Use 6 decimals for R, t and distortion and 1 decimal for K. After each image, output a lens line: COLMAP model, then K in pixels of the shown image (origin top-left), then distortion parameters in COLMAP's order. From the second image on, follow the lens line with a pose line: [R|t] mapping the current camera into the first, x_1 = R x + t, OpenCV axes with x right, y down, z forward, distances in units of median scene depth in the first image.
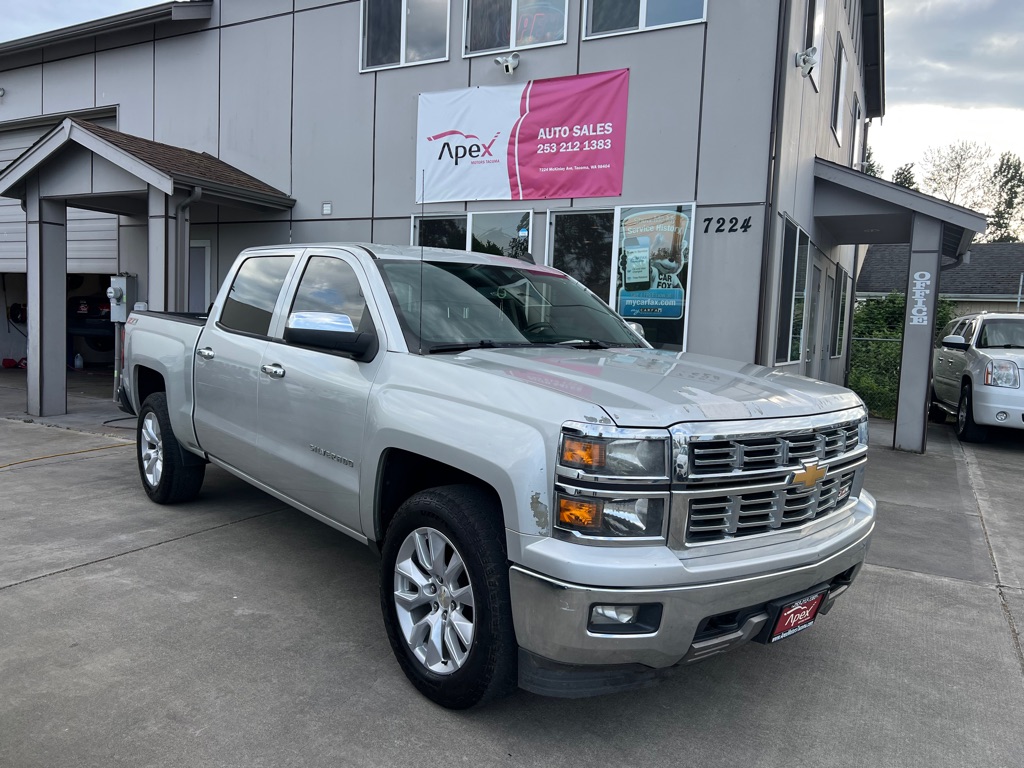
lens RADIAL K [[765.0, 0, 510.8], [0, 765.0, 384.9], [0, 0, 1]] dist [0.055221, -0.057199]
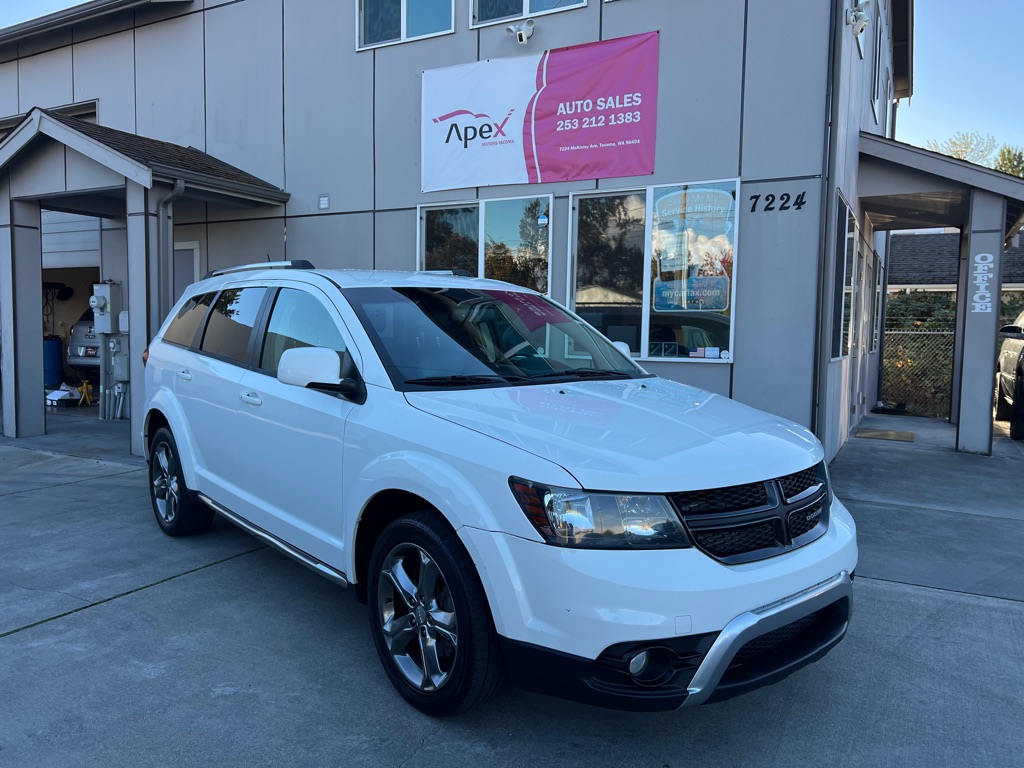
lens RADIAL K [[767.9, 0, 510.5], [0, 767.9, 384.9], [0, 0, 1]] dist [0.045049, -0.043606]
pose [[0.999672, -0.025008, -0.005501, -0.021635], [0.024965, 0.999658, -0.007723, -0.000143], [0.005693, 0.007583, 0.999955, 0.104187]]
